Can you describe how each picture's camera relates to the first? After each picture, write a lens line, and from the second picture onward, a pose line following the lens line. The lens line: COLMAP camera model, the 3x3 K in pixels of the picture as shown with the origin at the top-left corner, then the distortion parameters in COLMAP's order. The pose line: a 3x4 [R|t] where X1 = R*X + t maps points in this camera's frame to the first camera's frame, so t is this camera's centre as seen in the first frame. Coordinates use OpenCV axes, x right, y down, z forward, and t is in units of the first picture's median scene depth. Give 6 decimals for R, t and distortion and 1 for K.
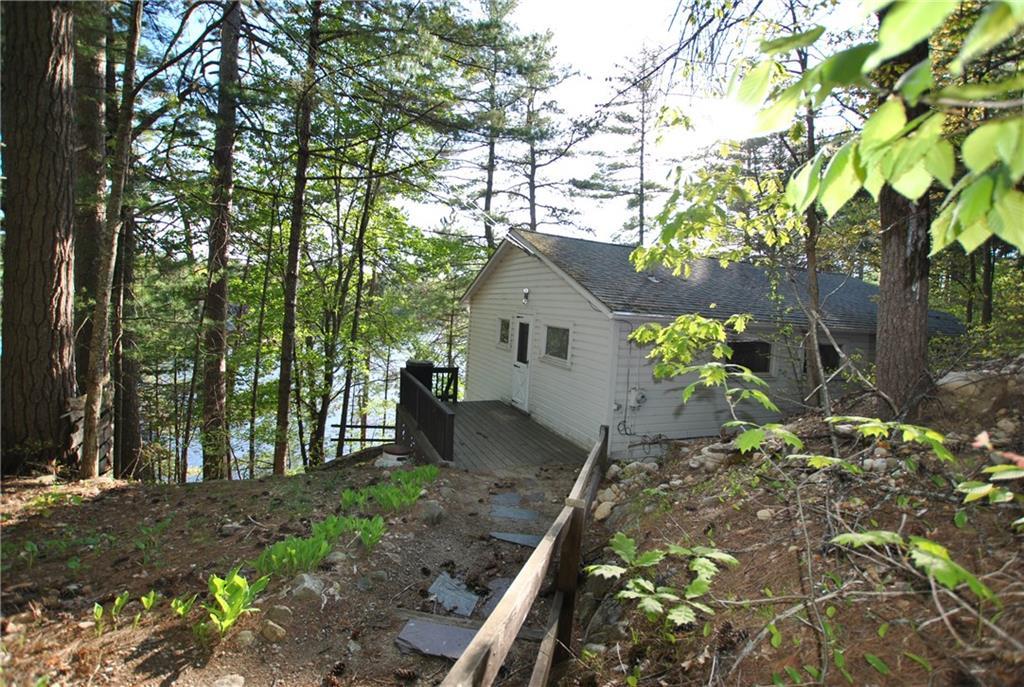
lens RADIAL K [[453.0, 0, 512.0], [0, 453.0, 343.5], [0, 0, 1]] dist [-0.029586, -0.000059]
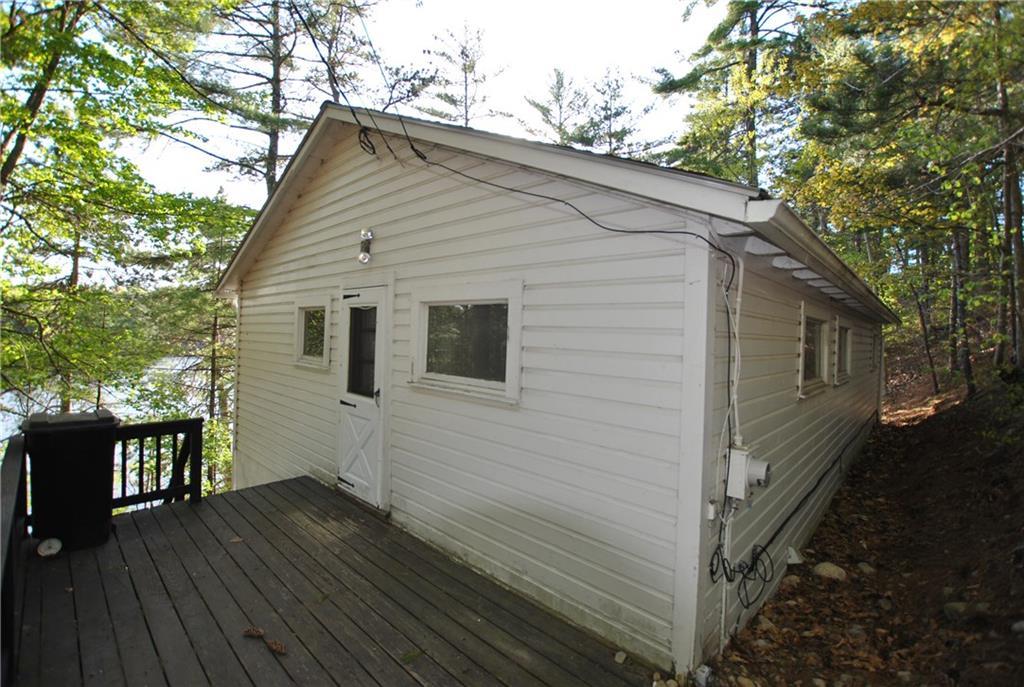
lens RADIAL K [[453.0, 0, 512.0], [0, 453.0, 343.5], [0, 0, 1]] dist [-0.029586, -0.000059]
pose [[0.910208, -0.037356, 0.412463, -0.024649], [0.056429, 0.997822, -0.034154, 0.014371], [-0.410289, 0.054362, 0.910334, 0.532248]]
